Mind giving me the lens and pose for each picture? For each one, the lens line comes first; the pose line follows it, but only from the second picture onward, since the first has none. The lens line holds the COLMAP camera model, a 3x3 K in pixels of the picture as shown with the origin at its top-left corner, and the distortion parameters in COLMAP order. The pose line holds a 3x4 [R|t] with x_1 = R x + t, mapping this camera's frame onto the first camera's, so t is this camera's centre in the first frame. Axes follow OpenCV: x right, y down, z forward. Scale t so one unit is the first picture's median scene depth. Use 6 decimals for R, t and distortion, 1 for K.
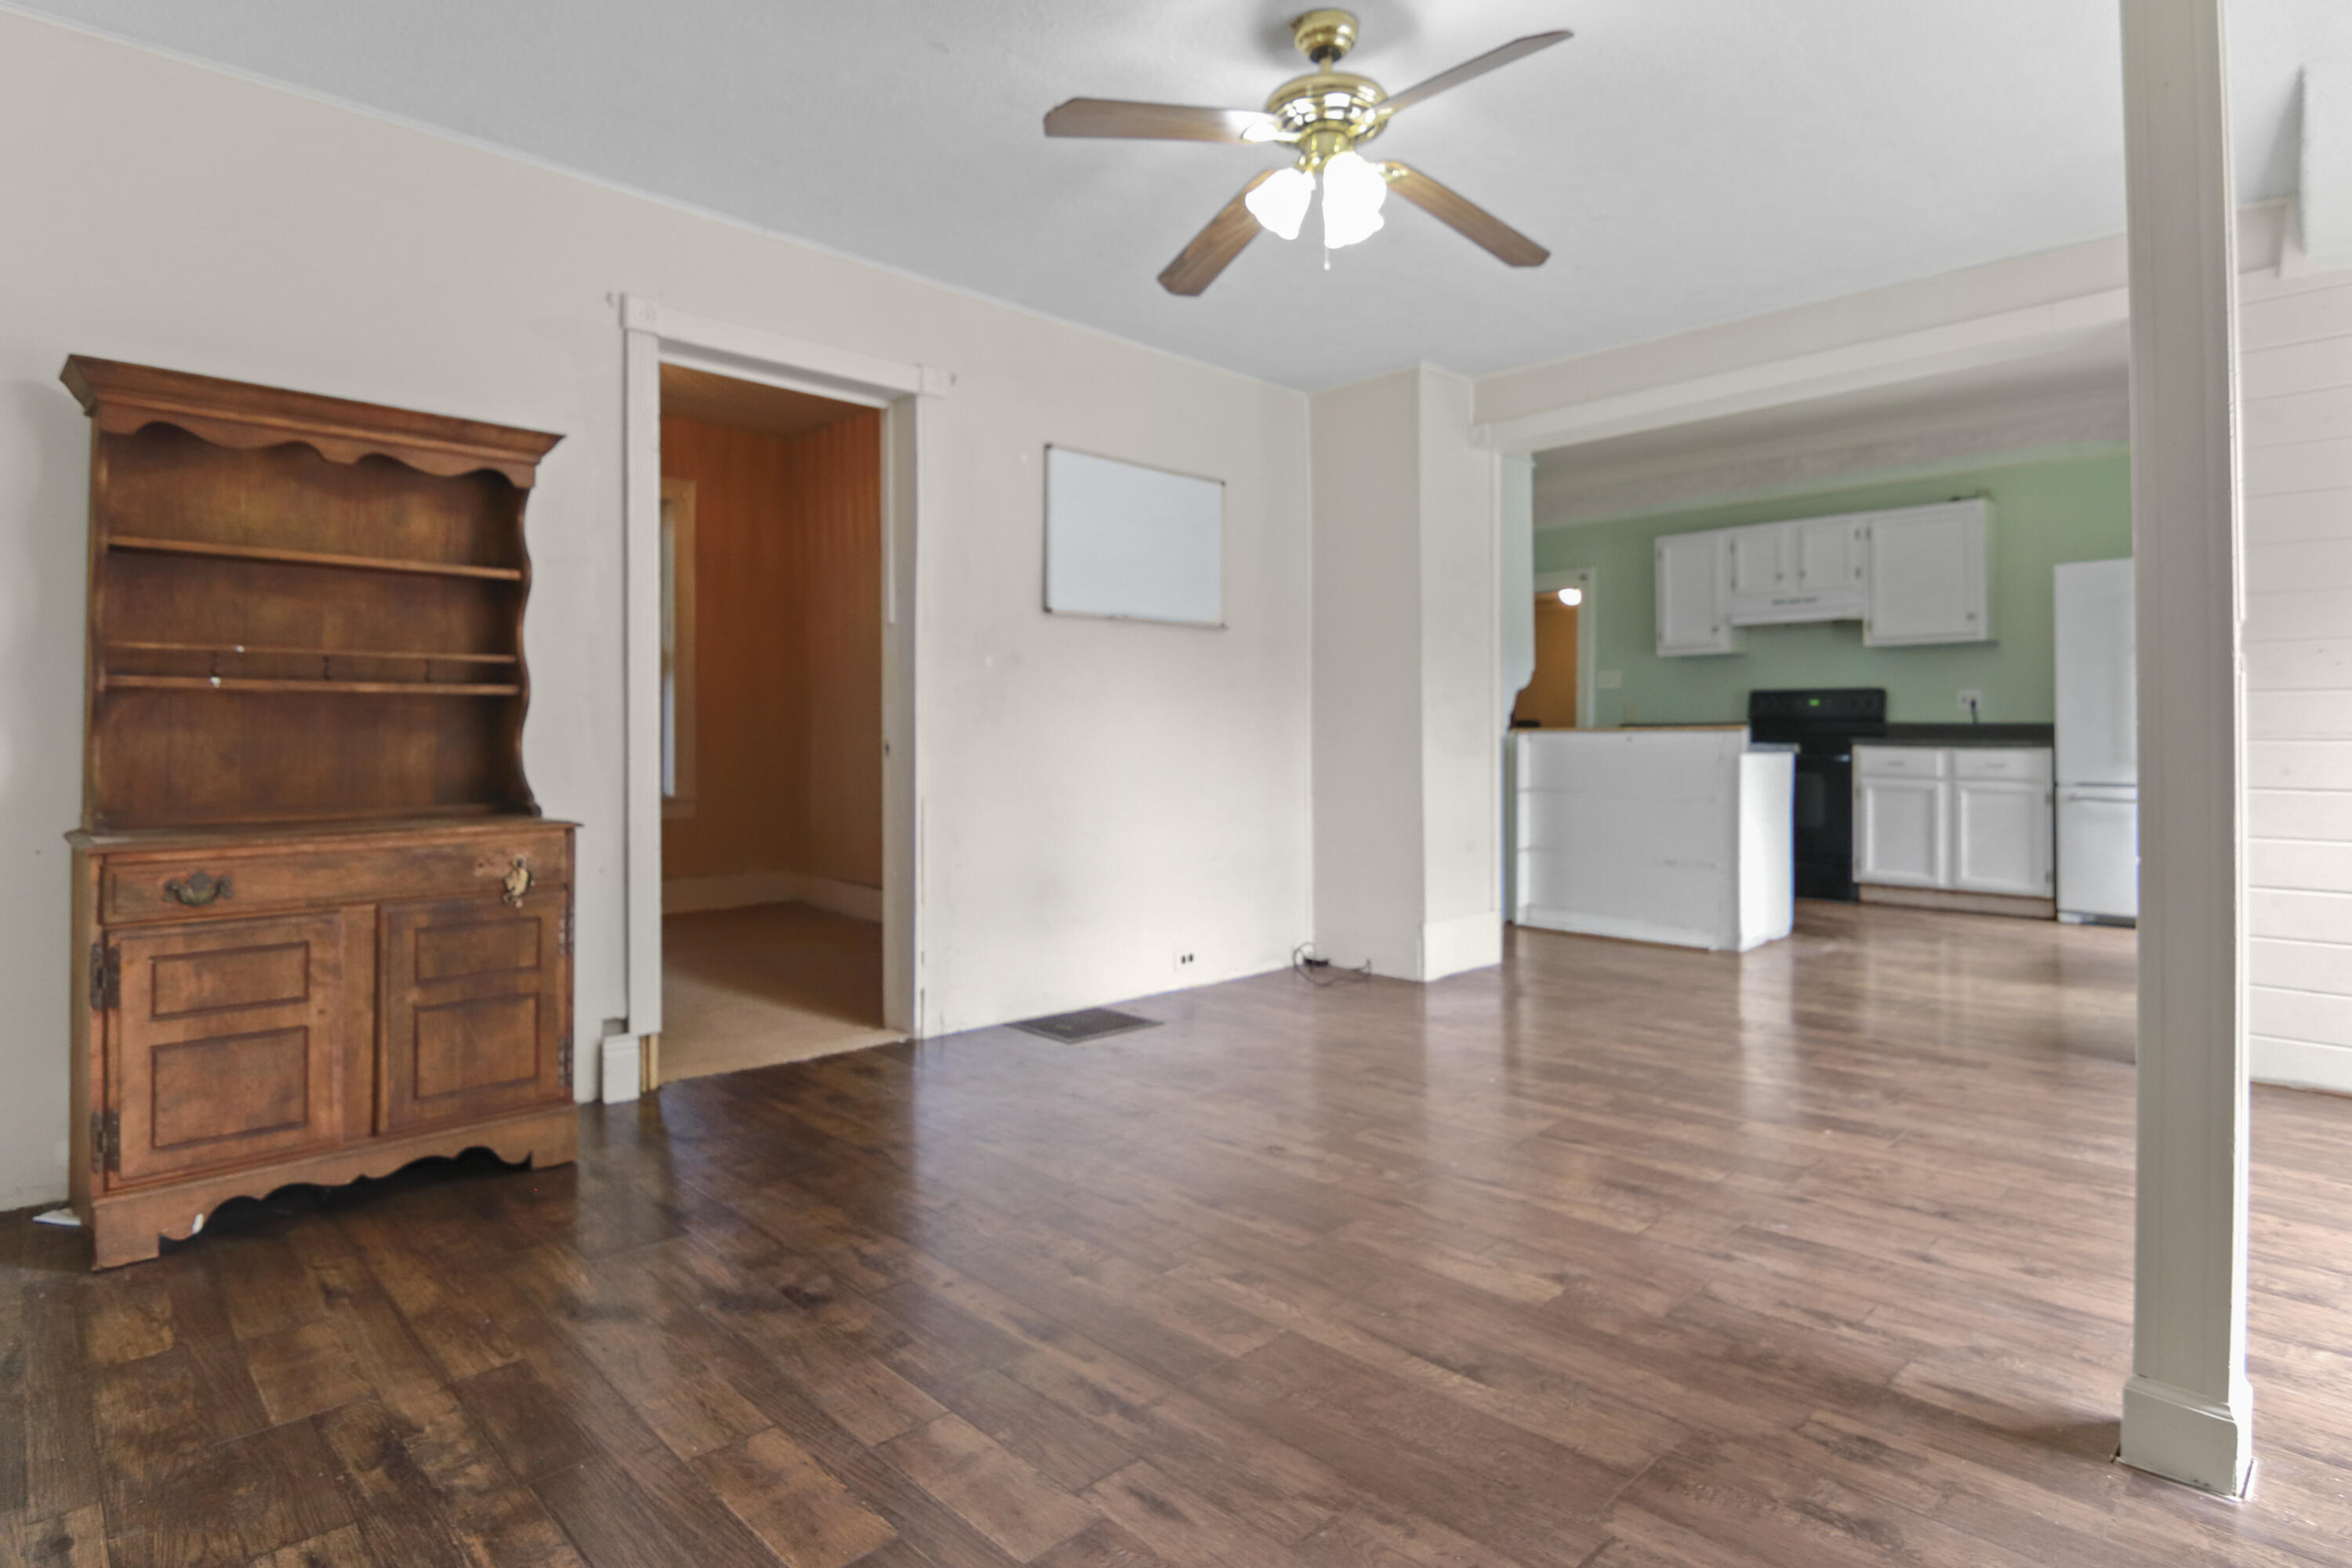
lens RADIAL K [[1223.2, 0, 1169.3], [0, 1223.2, 727.9], [0, 0, 1]] dist [-0.005617, -0.010975]
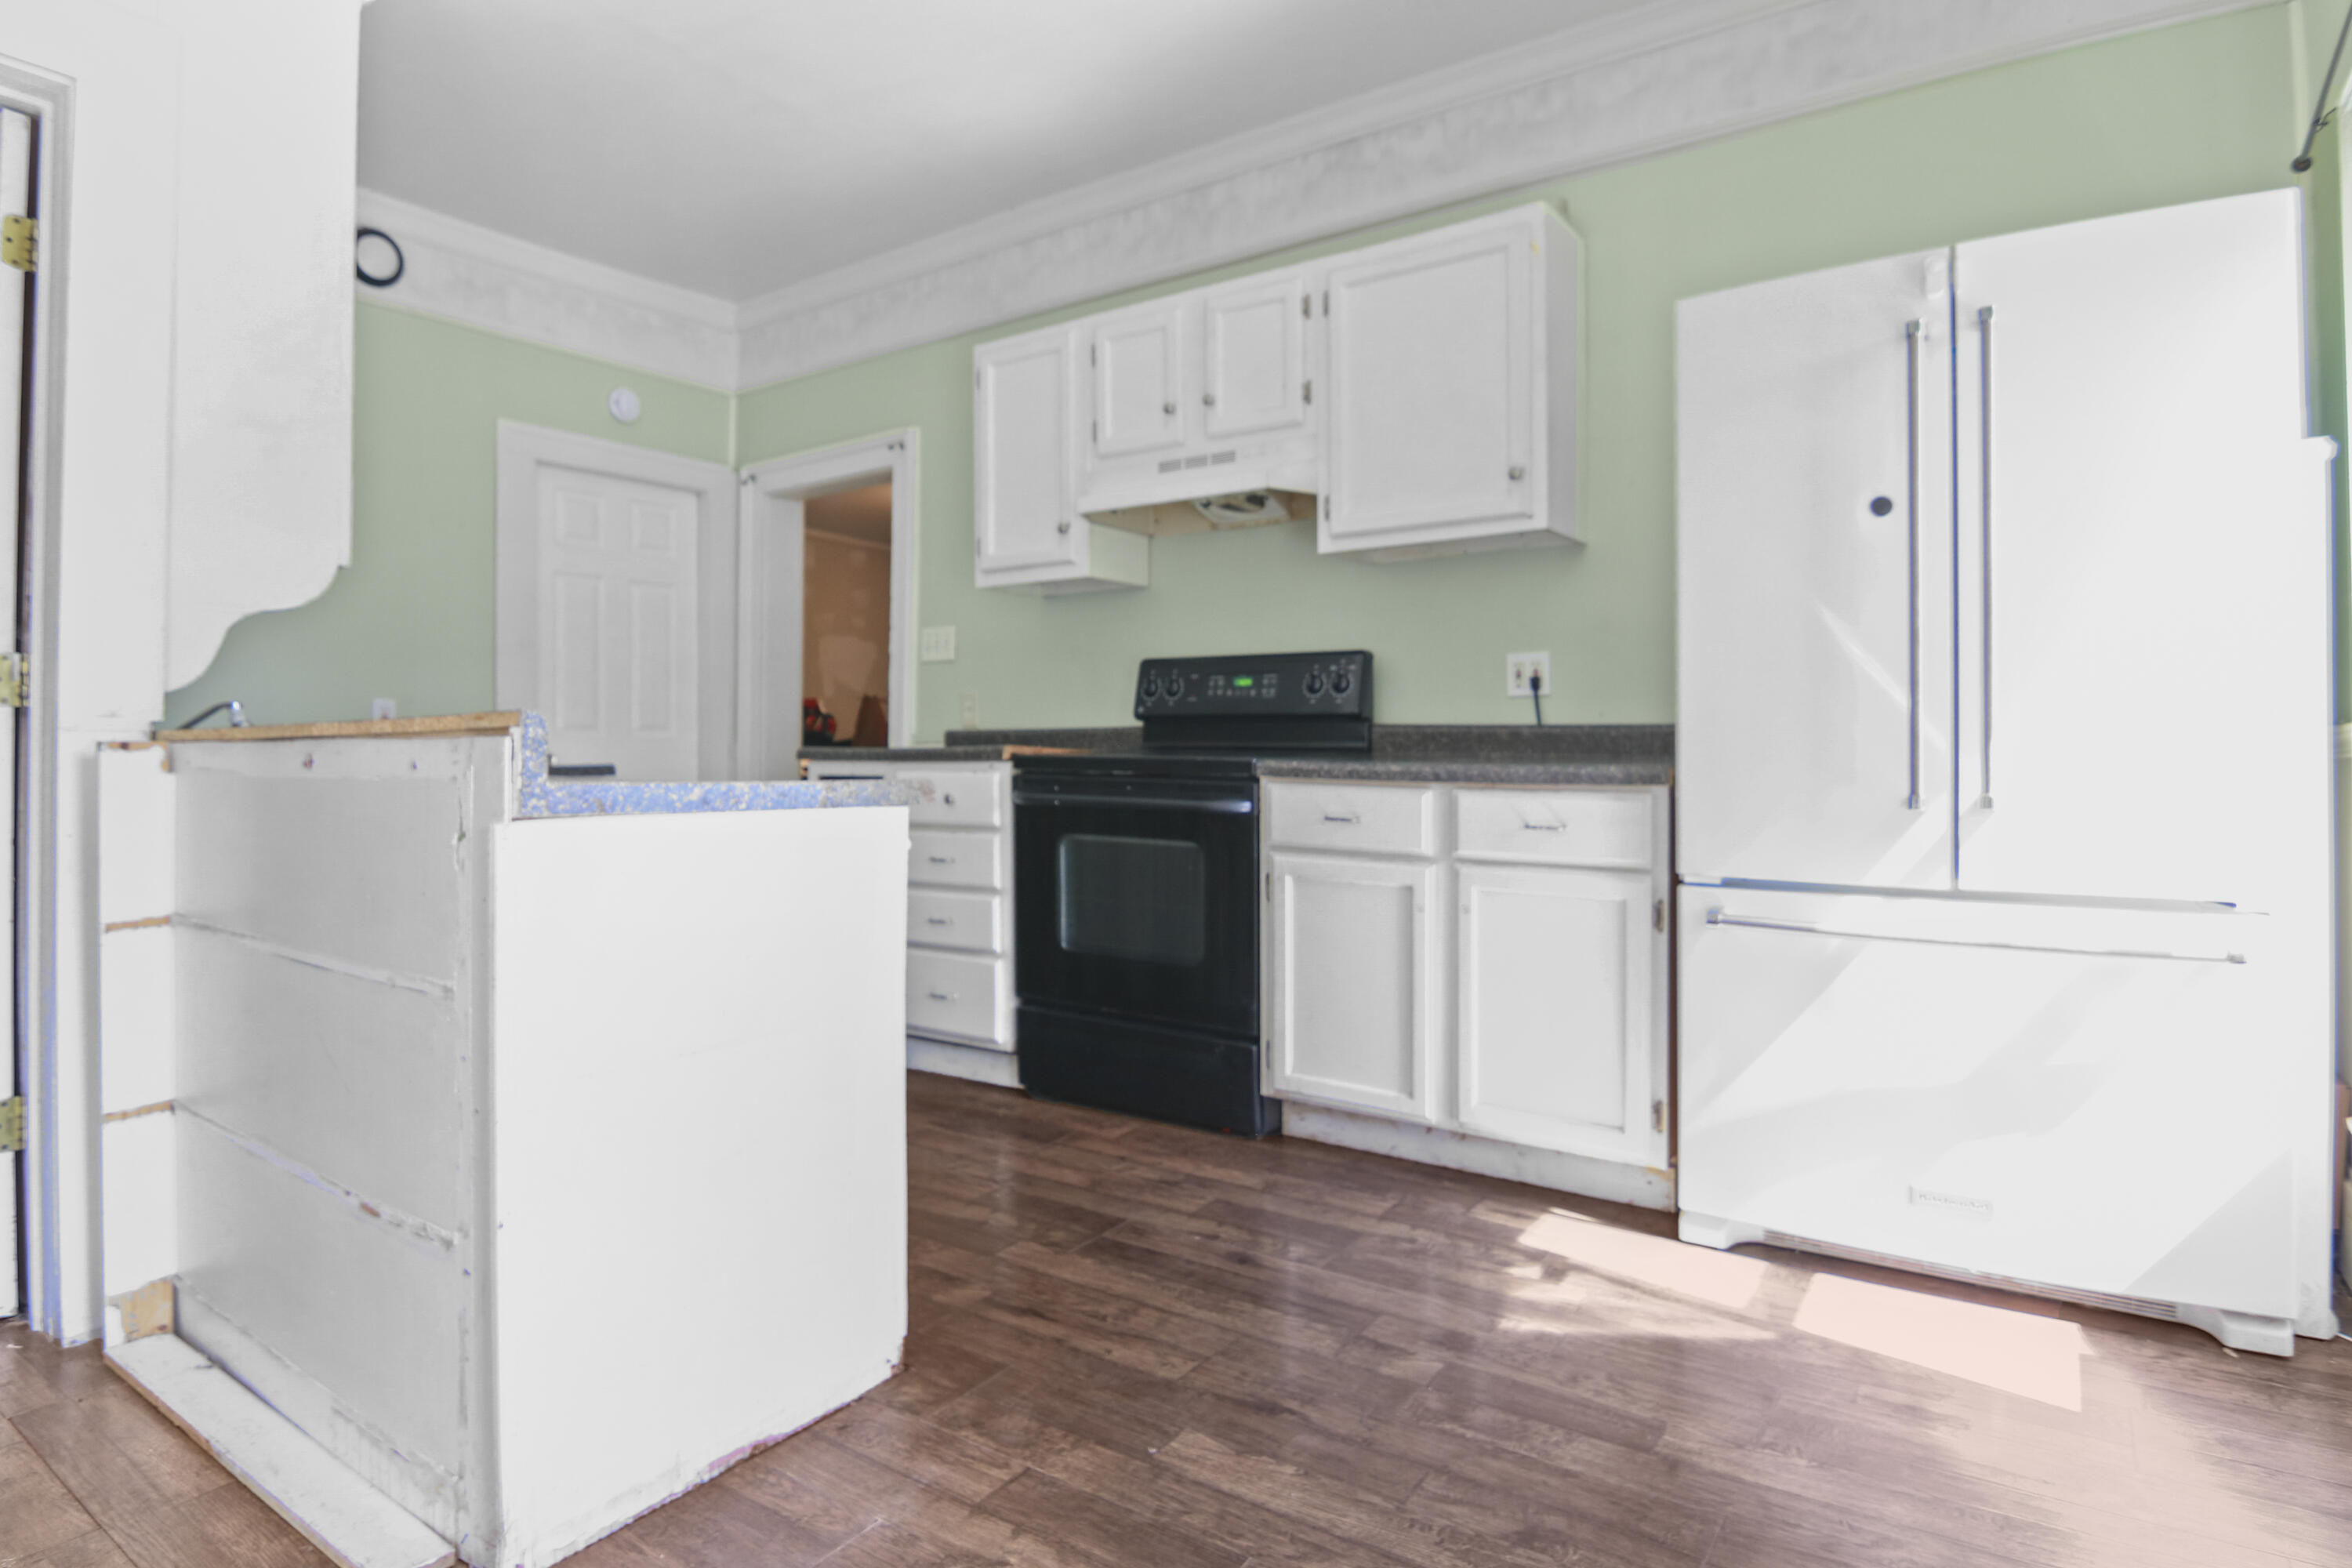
lens RADIAL K [[1283.5, 0, 1175.9], [0, 1283.5, 749.4], [0, 0, 1]] dist [-0.004436, -0.018345]
pose [[0.982367, 0.003281, 0.186934, 1.164880], [-0.003518, 0.999993, 0.000939, 0.012553], [-0.186930, -0.001580, 0.982372, 1.476220]]
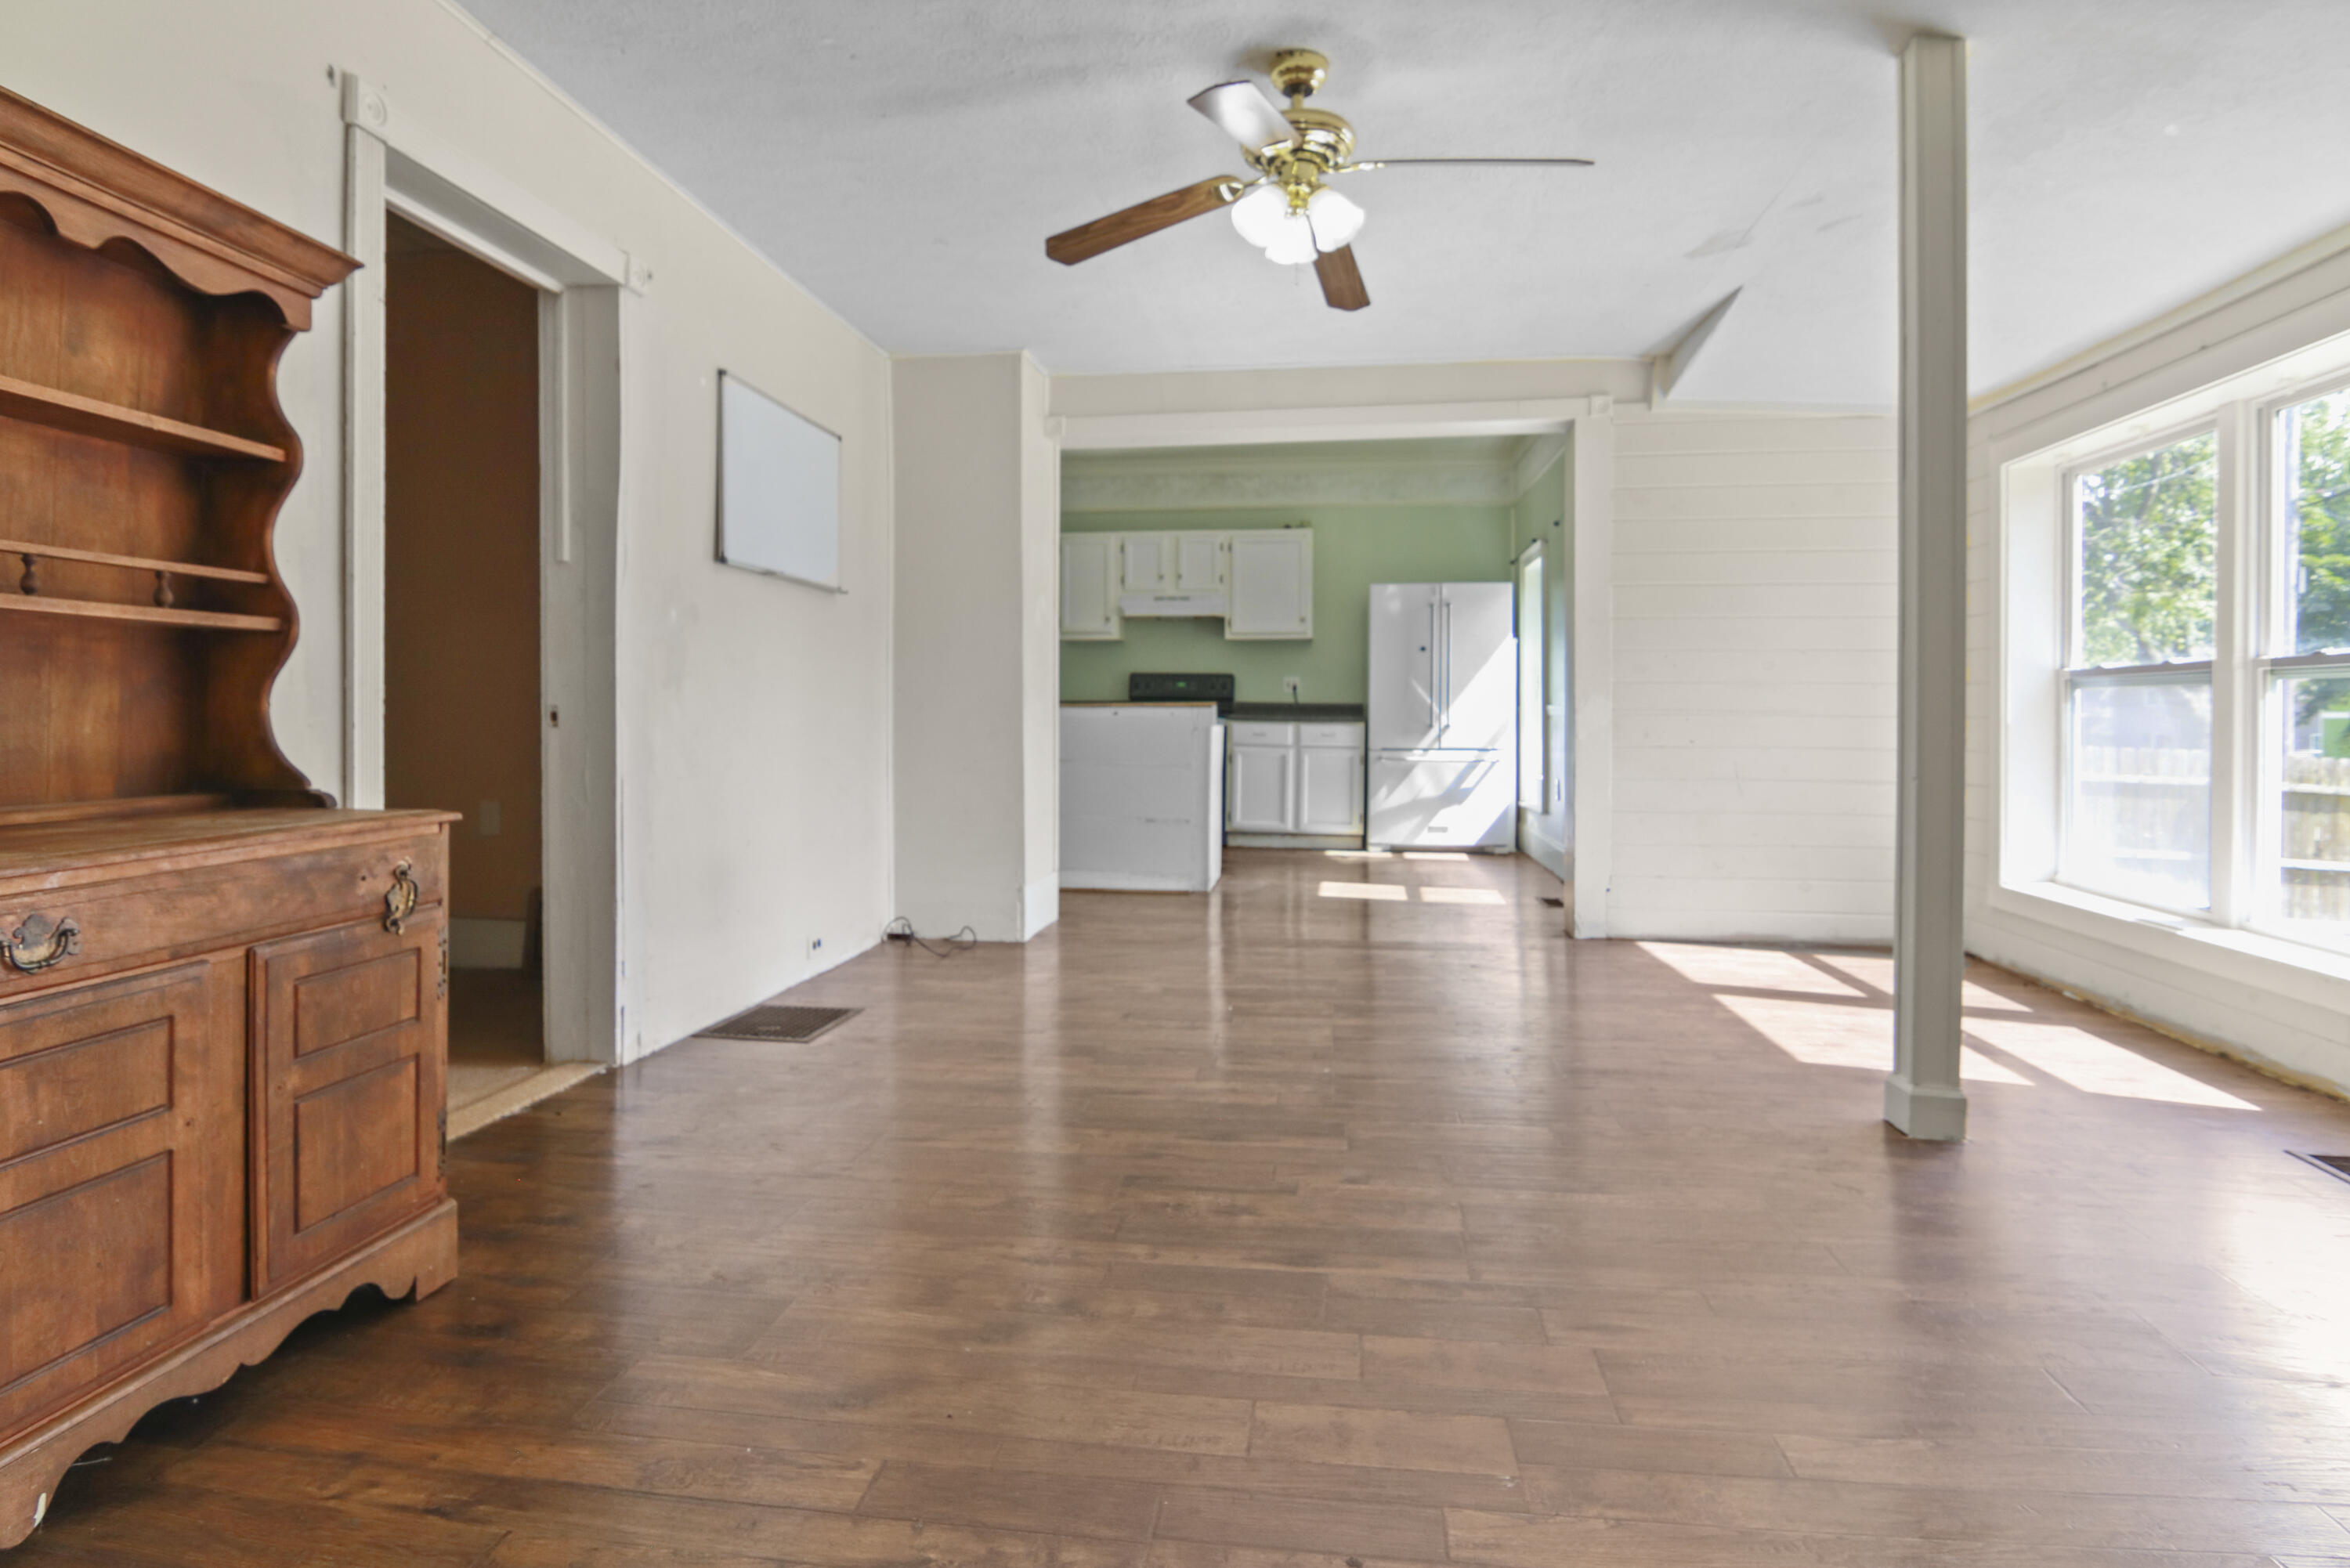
lens RADIAL K [[1222.1, 0, 1168.3], [0, 1222.1, 728.0], [0, 0, 1]] dist [-0.005617, -0.010975]
pose [[0.790049, -0.001513, 0.613042, -0.613926], [-0.009115, 0.999857, 0.014215, 0.013577], [-0.612976, -0.016819, 0.789923, 0.177233]]
